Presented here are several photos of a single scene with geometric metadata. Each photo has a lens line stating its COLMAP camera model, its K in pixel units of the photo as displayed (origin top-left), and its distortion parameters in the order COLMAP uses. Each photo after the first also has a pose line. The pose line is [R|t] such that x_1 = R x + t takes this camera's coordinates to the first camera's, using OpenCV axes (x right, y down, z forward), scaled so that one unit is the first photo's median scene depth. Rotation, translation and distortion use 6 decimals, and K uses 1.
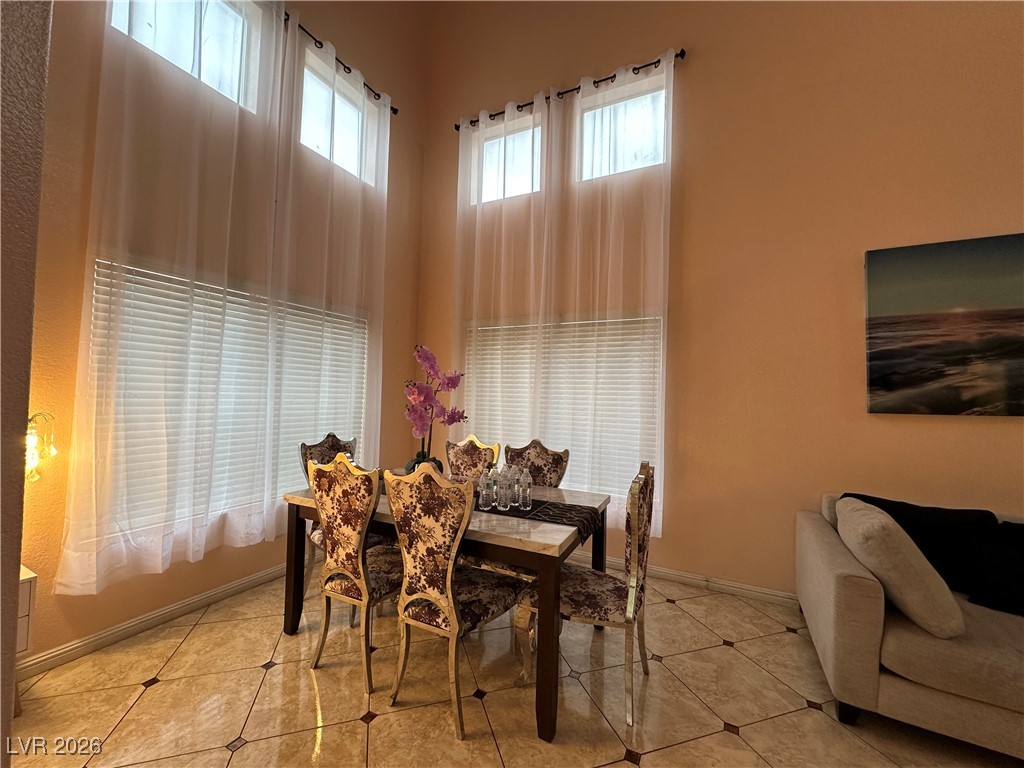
lens RADIAL K [[407.7, 0, 511.5], [0, 407.7, 382.8], [0, 0, 1]] dist [-0.003870, 0.000990]
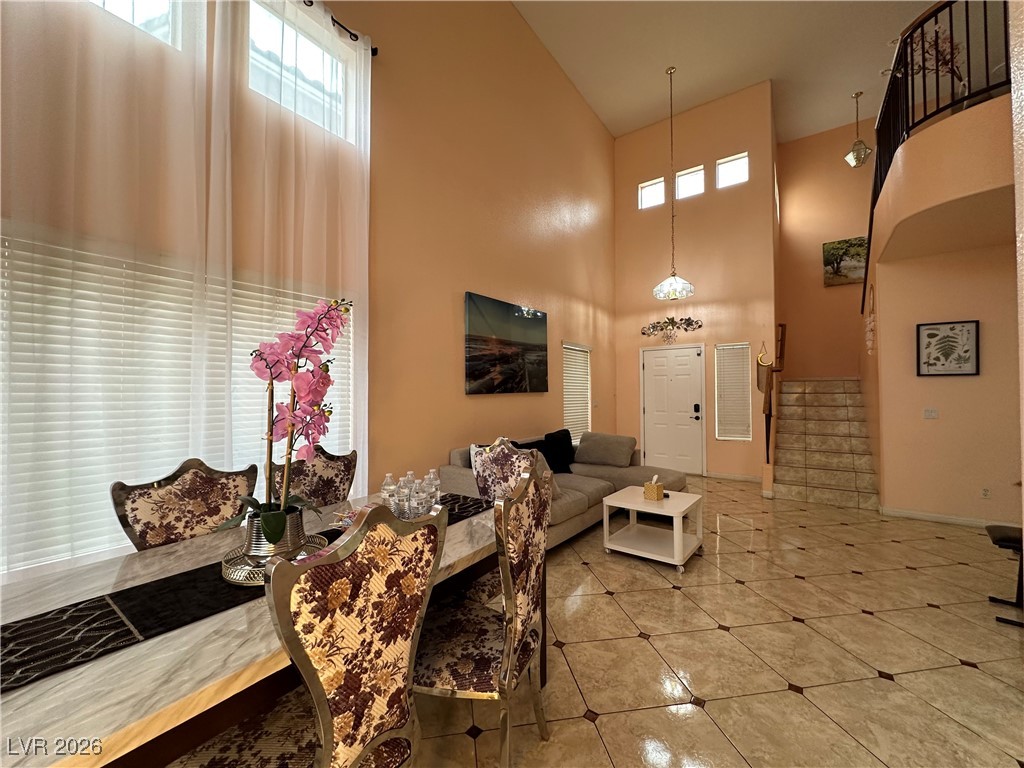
lens RADIAL K [[407.7, 0, 510.3], [0, 407.7, 384.2], [0, 0, 1]] dist [-0.003870, 0.000990]
pose [[0.155336, -0.006241, 0.987842, -0.705924], [-0.021012, 0.999733, 0.009621, 0.015965], [-0.987638, -0.022251, 0.155164, 0.625367]]
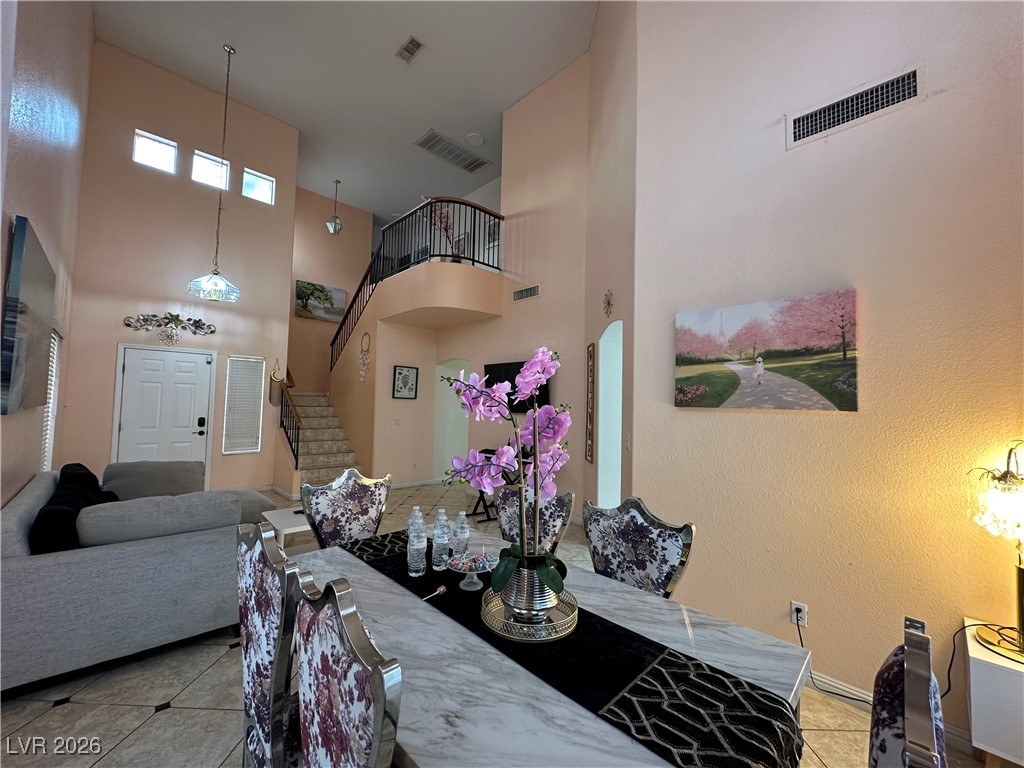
lens RADIAL K [[407.7, 0, 510.8], [0, 407.7, 386.5], [0, 0, 1]] dist [-0.003870, 0.000990]
pose [[-0.945127, -0.034839, 0.324841, -0.357903], [-0.058498, 0.996275, -0.063351, 0.010861], [-0.321424, -0.078877, -0.943645, 1.524814]]
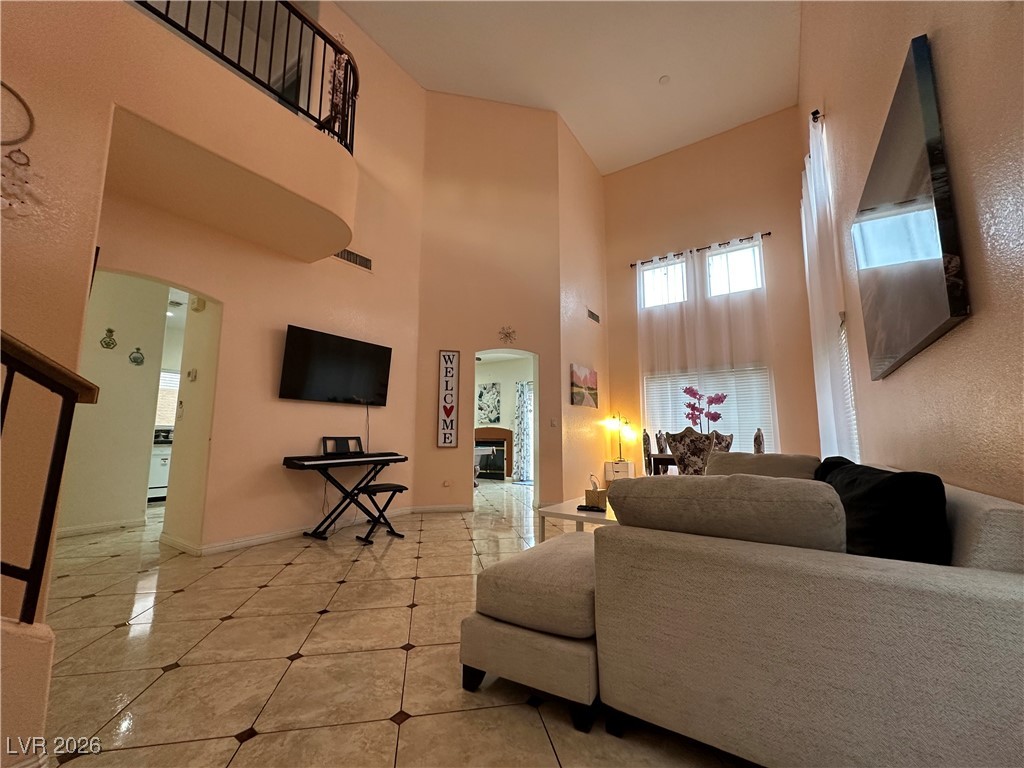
lens RADIAL K [[407.7, 0, 512.0], [0, 407.7, 383.1], [0, 0, 1]] dist [-0.003870, 0.000990]
pose [[-0.113246, -0.156194, -0.981213, 2.075773], [0.021350, 0.986955, -0.159572, 0.230520], [0.993338, -0.039019, -0.108434, 0.242408]]
